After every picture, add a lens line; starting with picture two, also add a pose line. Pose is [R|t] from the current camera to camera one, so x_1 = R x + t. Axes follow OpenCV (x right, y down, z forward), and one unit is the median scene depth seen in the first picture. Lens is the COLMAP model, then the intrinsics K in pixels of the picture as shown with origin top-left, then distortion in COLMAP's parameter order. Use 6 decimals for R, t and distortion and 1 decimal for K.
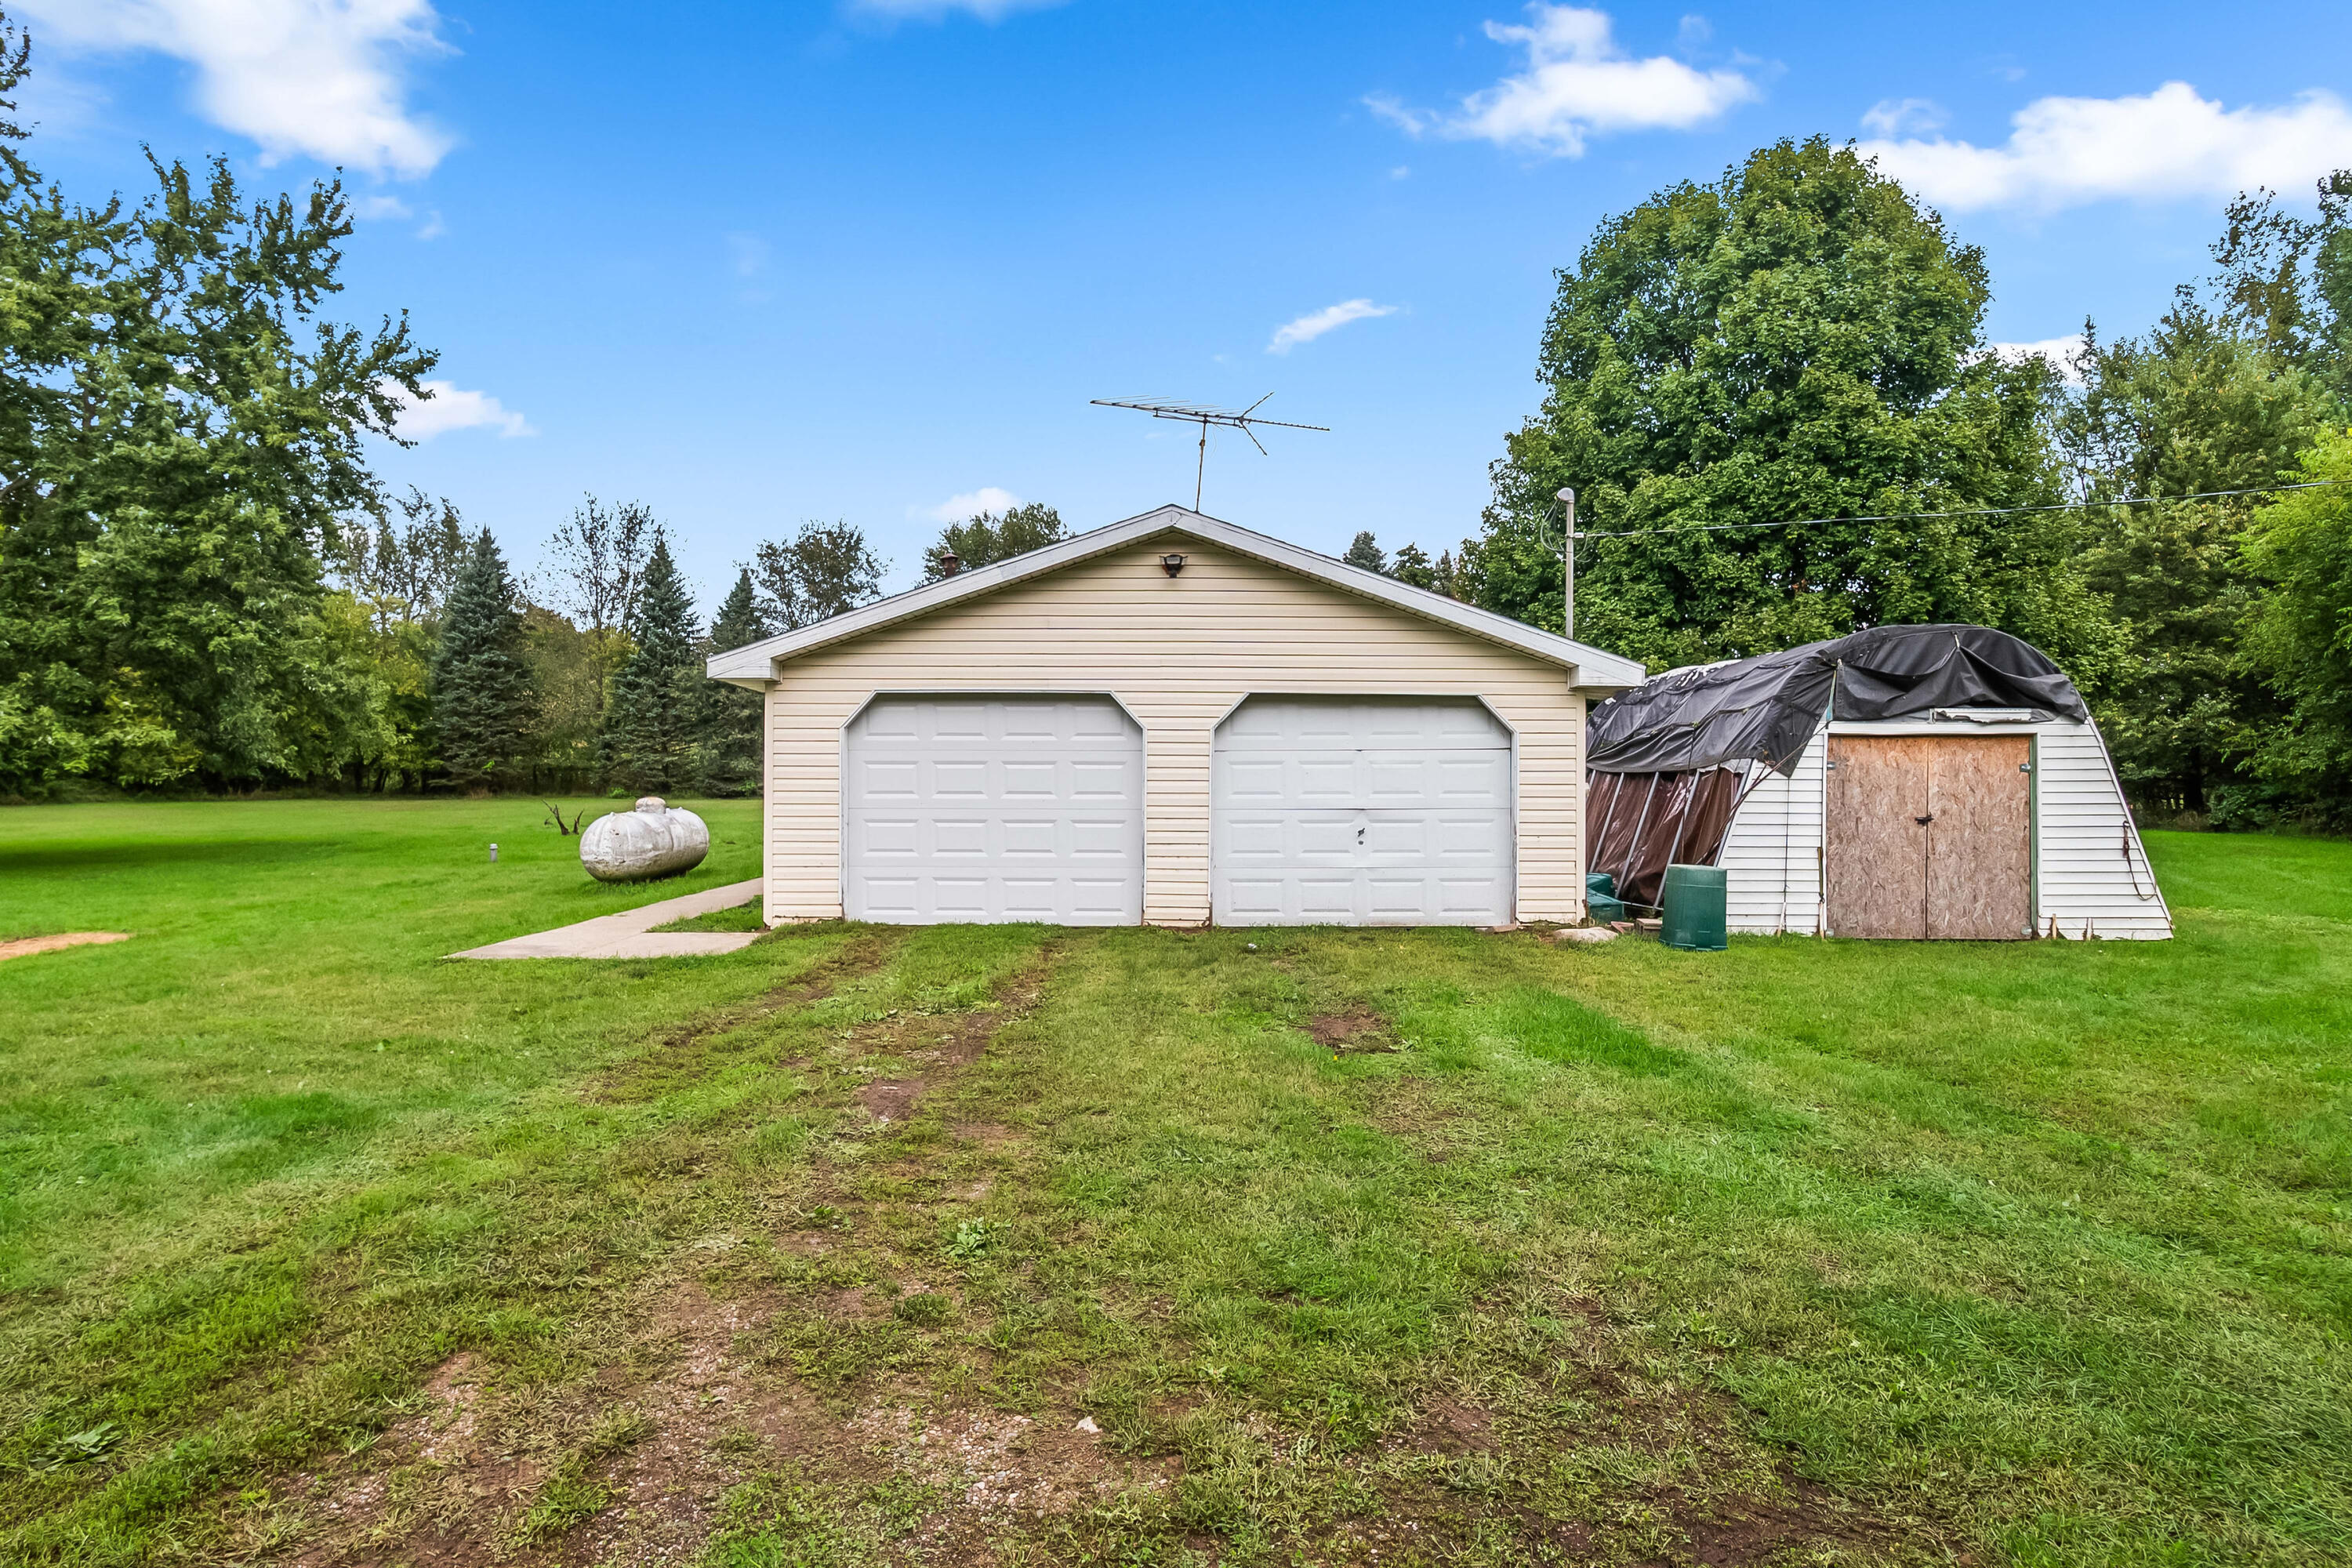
lens RADIAL K [[1333.1, 0, 1176.0], [0, 1333.1, 784.0], [0, 0, 1]] dist [0.049029, -0.058554]
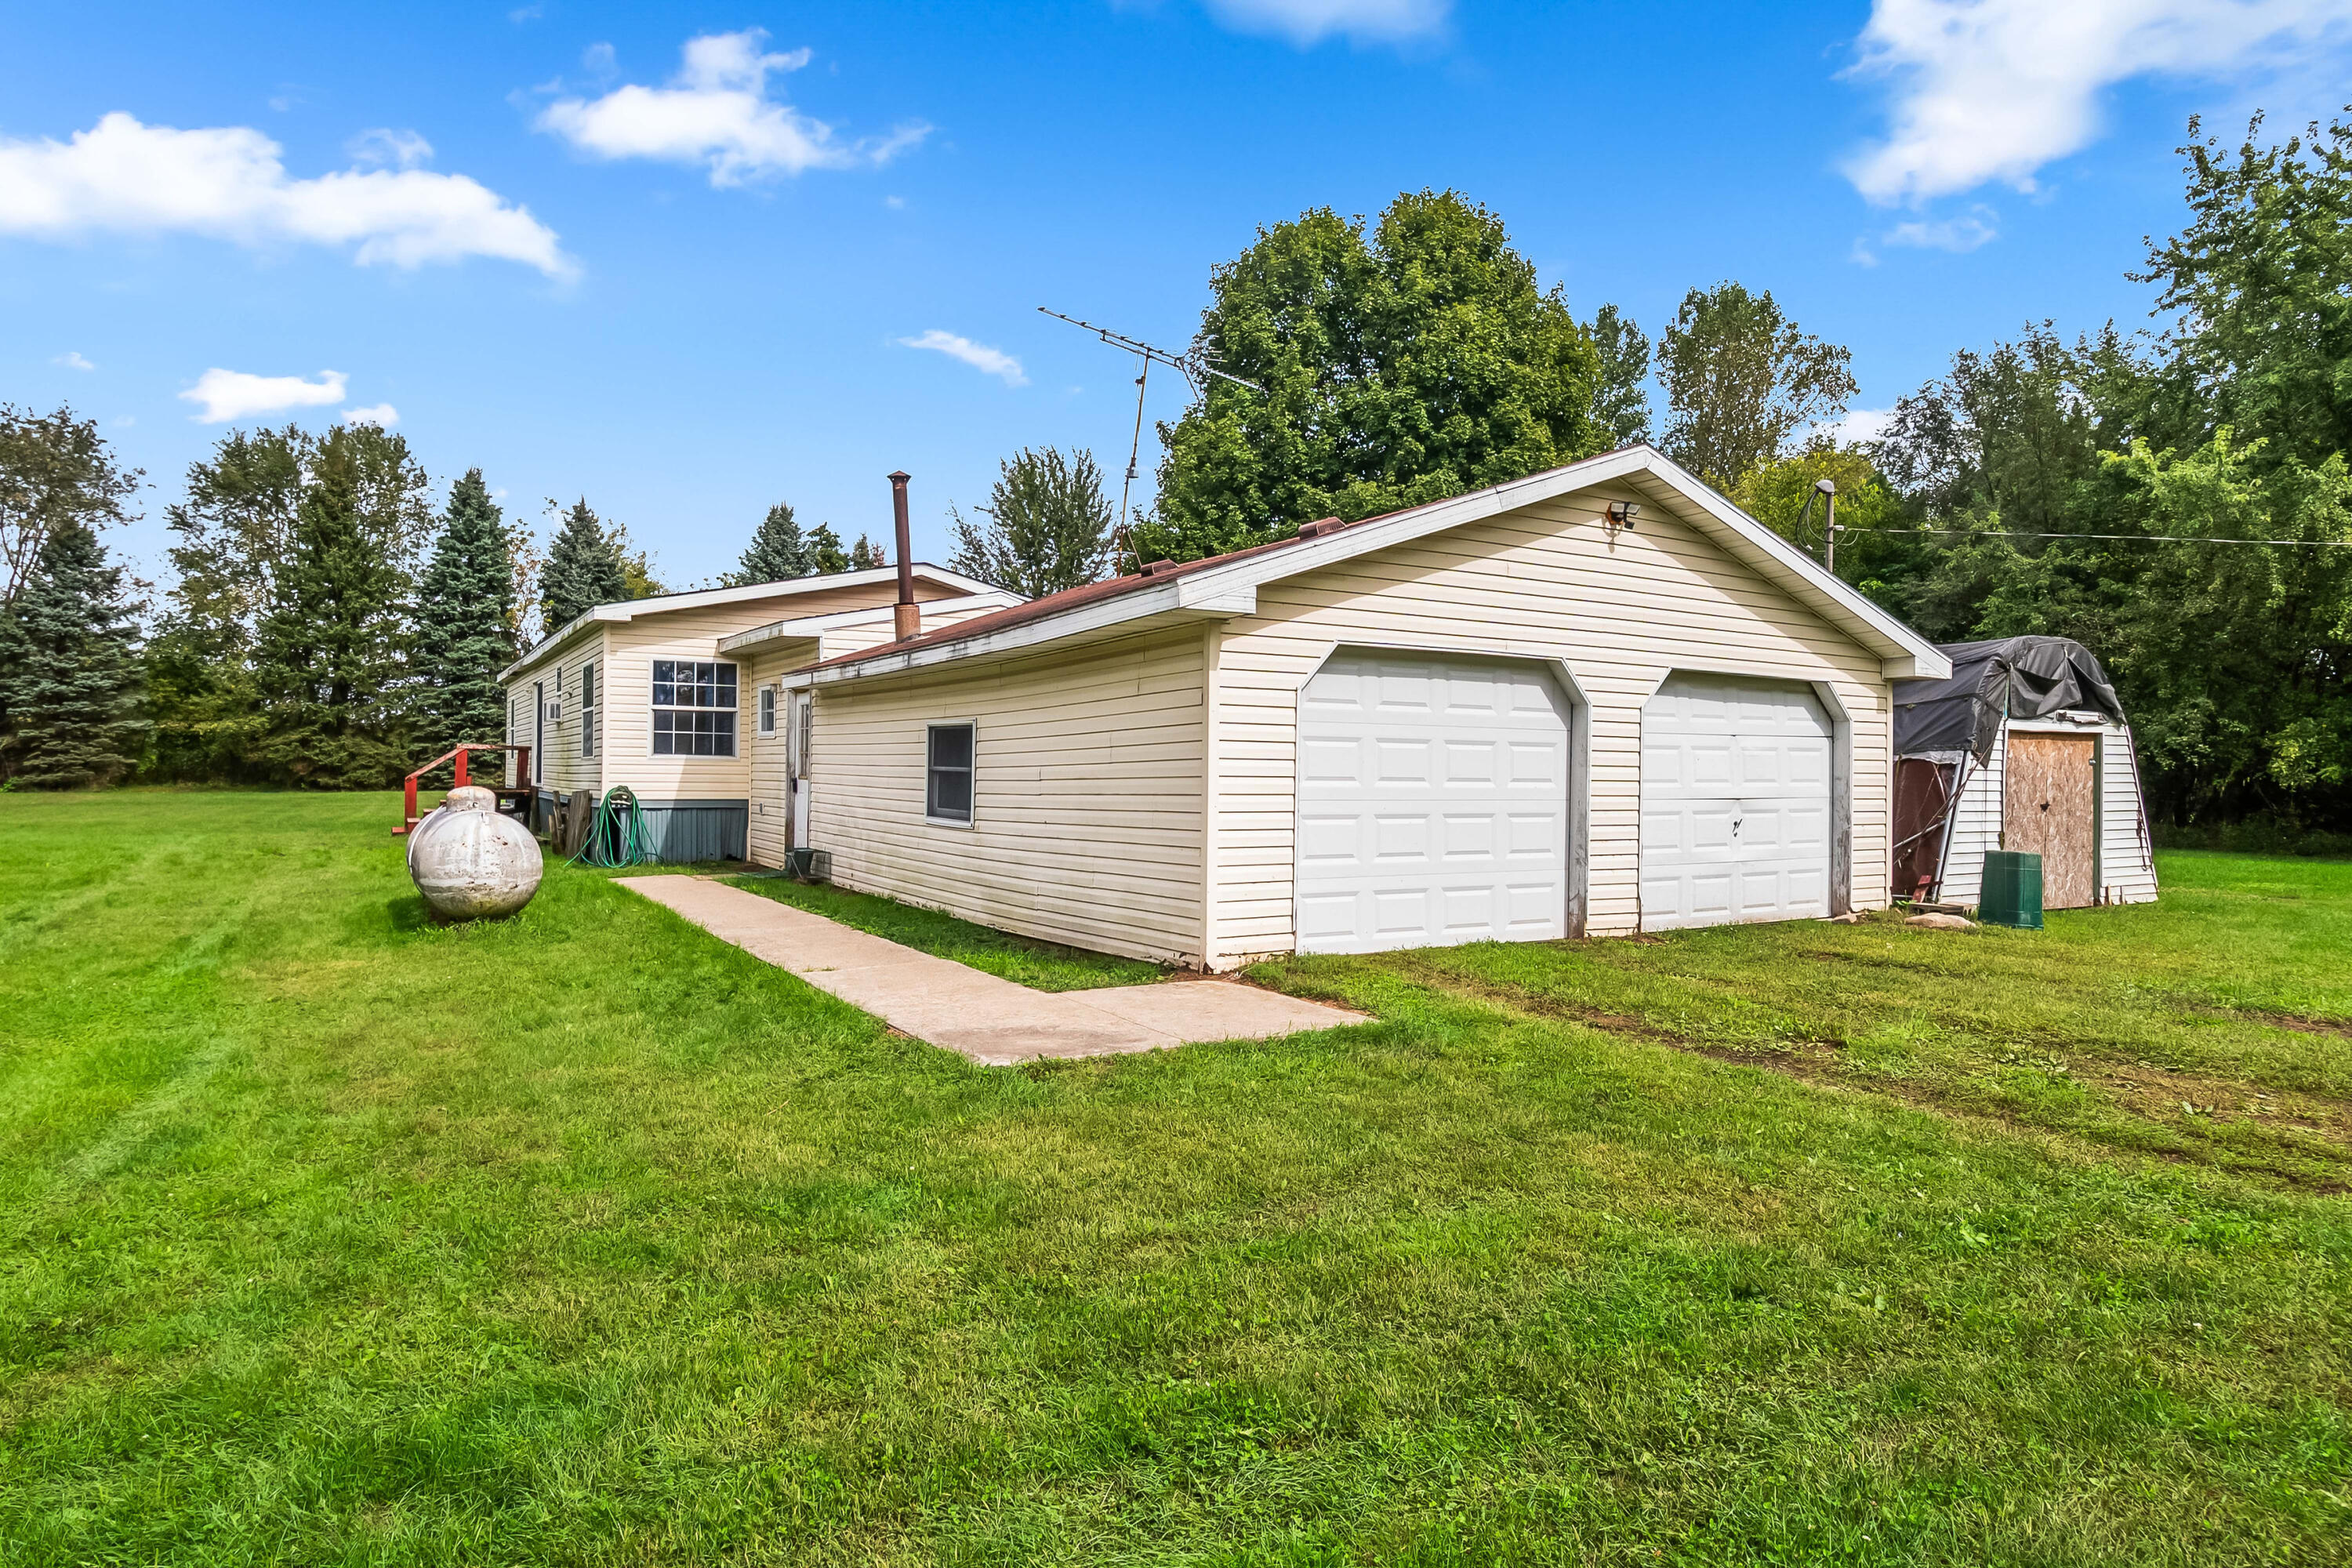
lens RADIAL K [[1333.1, 0, 1176.0], [0, 1333.1, 784.0], [0, 0, 1]] dist [0.049029, -0.058554]
pose [[0.850630, 0.001717, 0.525762, -0.690697], [-0.003778, 0.999989, 0.002846, 0.007116], [-0.525751, -0.004407, 0.850627, 0.411498]]
